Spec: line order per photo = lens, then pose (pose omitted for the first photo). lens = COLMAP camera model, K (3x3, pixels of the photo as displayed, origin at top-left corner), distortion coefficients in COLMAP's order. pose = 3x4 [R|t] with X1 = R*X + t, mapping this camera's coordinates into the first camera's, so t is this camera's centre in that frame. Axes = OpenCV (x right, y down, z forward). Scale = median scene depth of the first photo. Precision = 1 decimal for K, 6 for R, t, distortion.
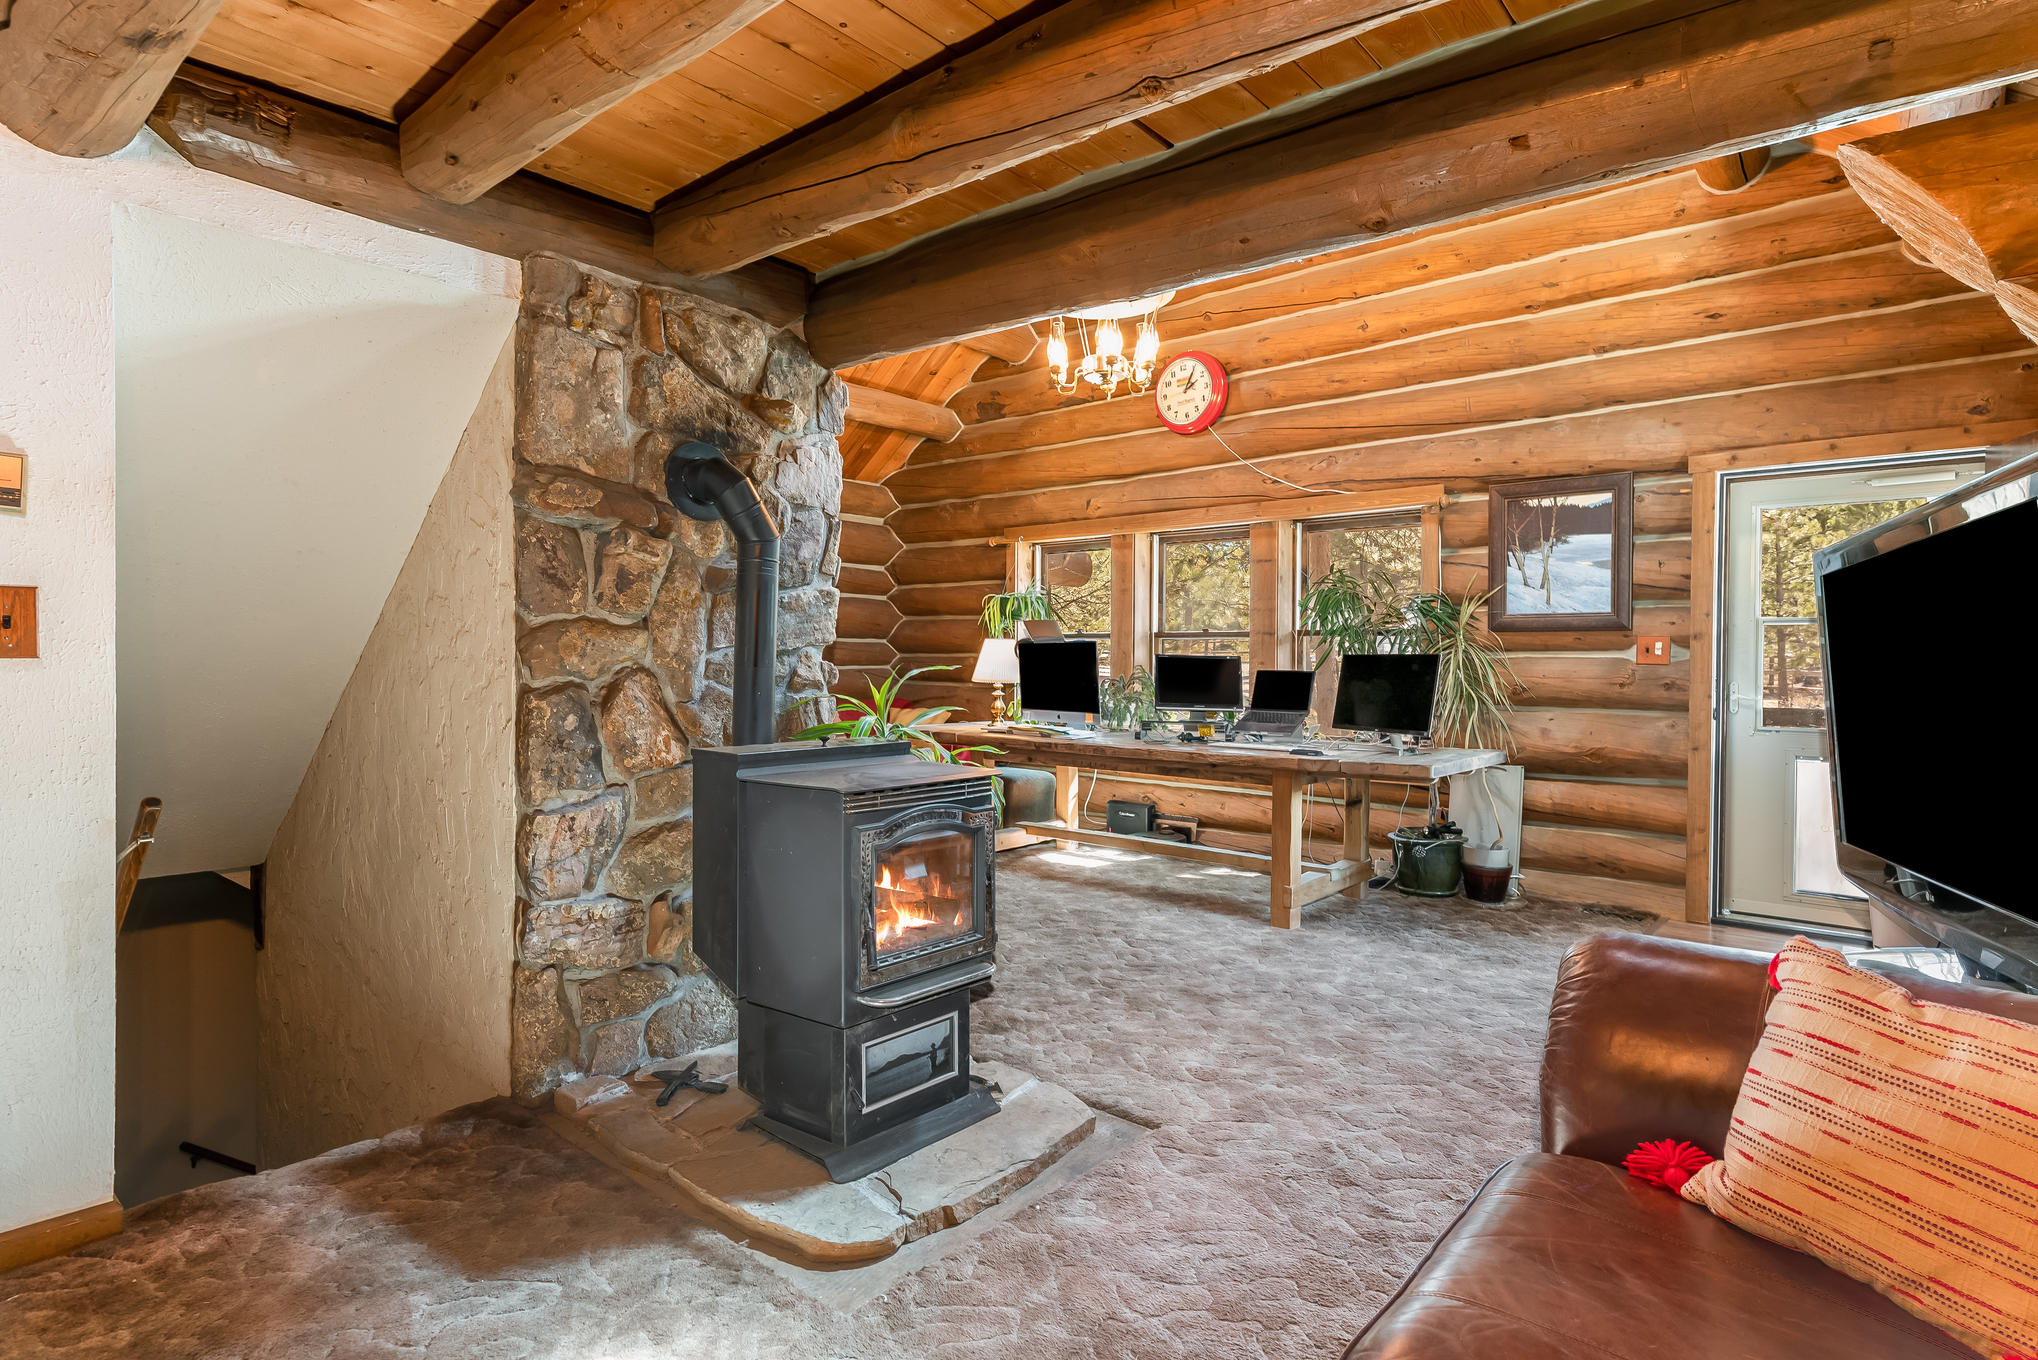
lens RADIAL K [[1075.9, 0, 1004.8], [0, 1075.9, 670.9], [0, 0, 1]] dist [0.004226, 0.001015]
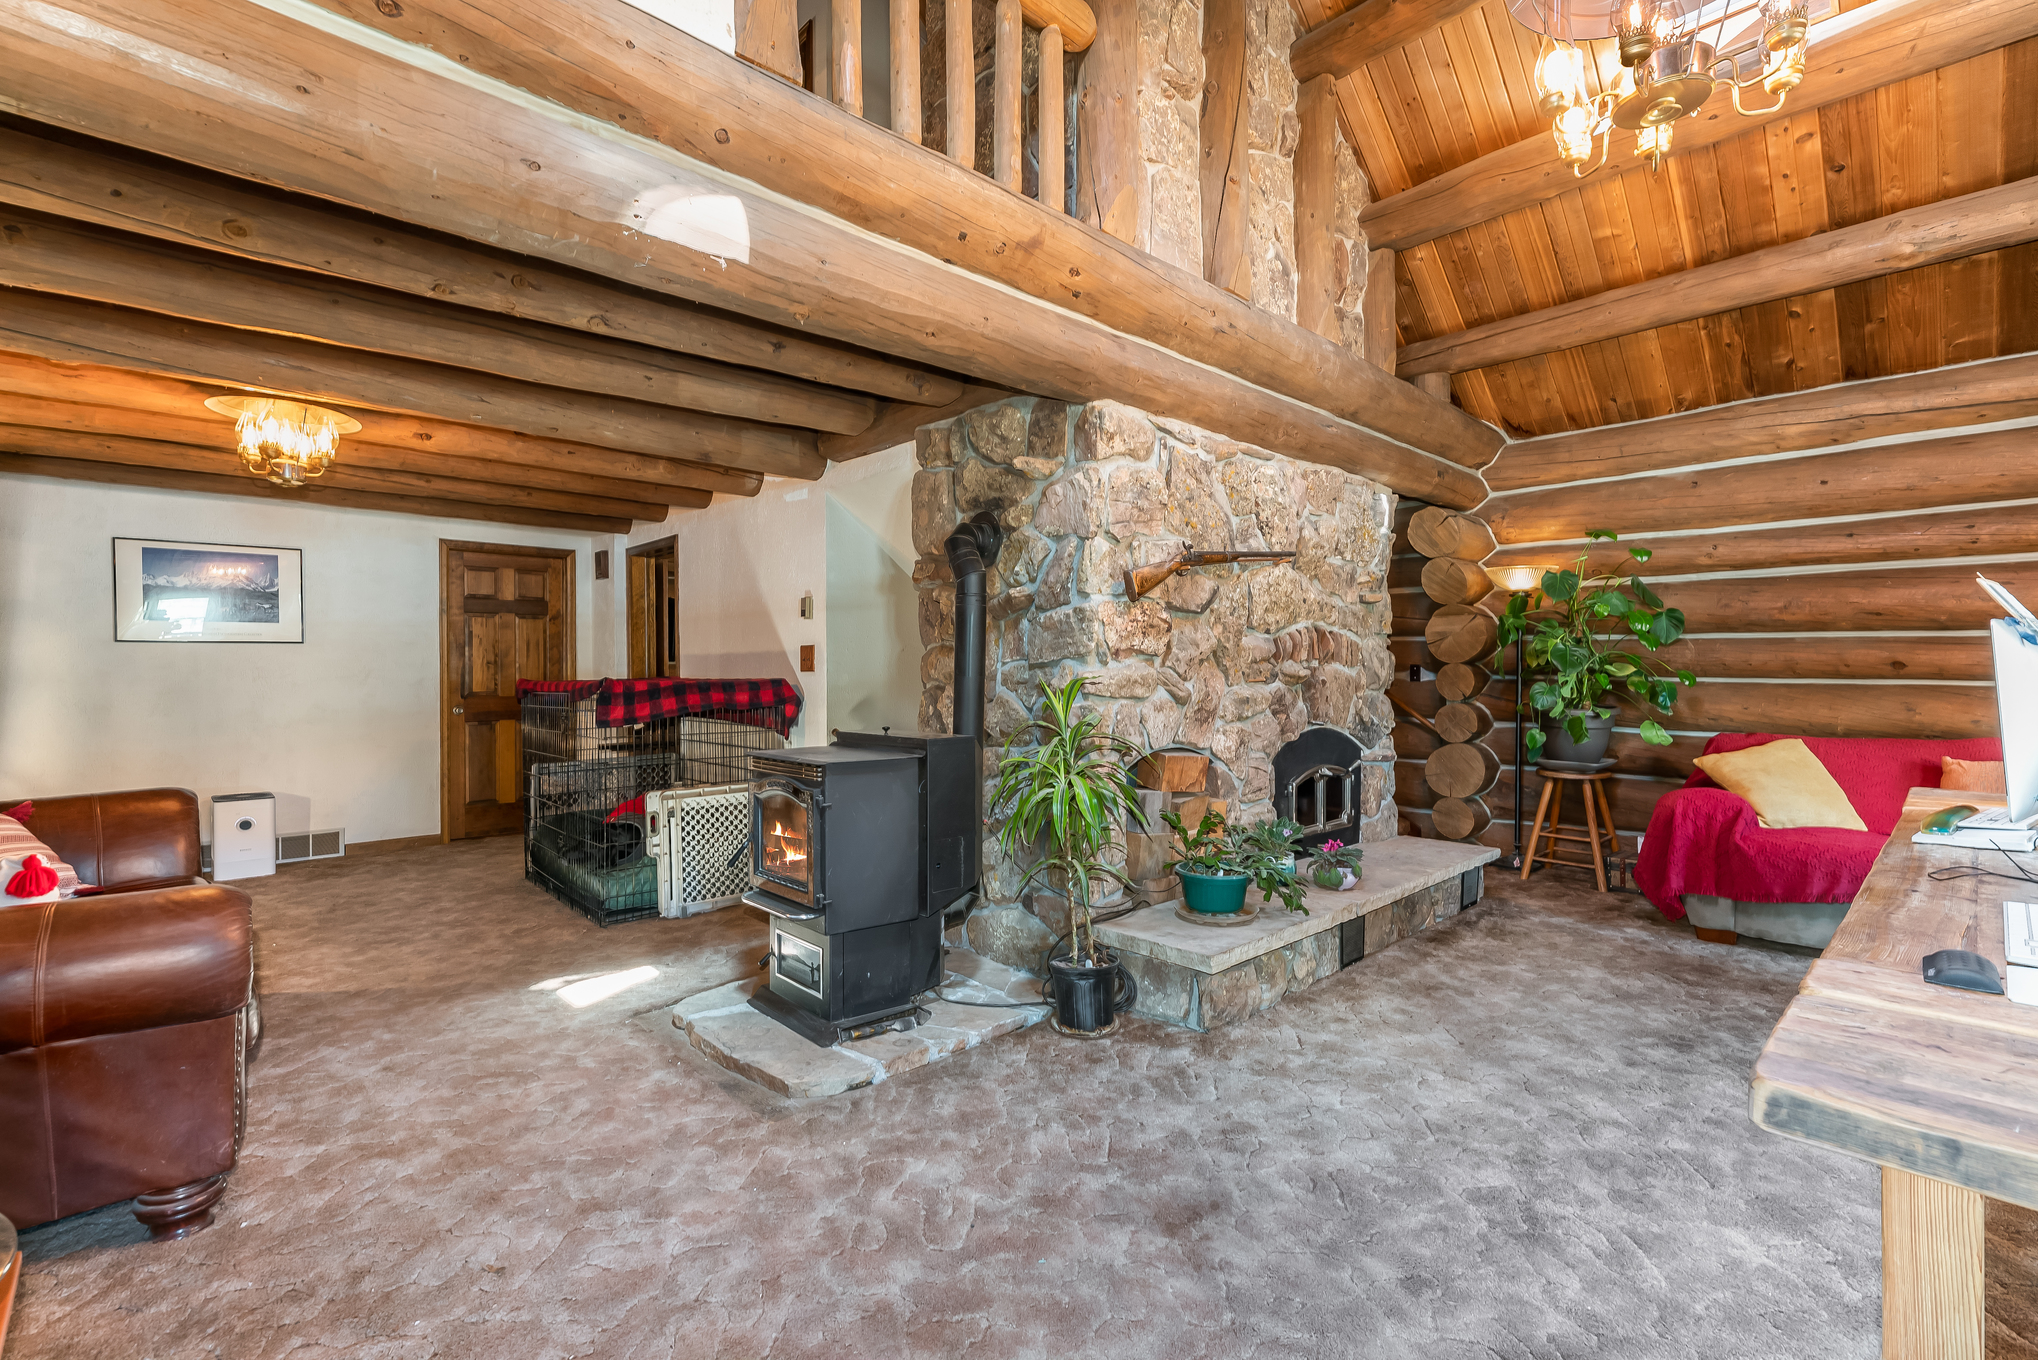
lens RADIAL K [[918.4, 0, 1019.0], [0, 918.4, 680.0], [0, 0, 1]] dist [0.002244, 0.000225]
pose [[-0.115622, 0.005451, -0.993278, 0.499479], [-0.009043, 0.999938, 0.006540, -0.004266], [0.993252, 0.009738, -0.115566, 0.676828]]
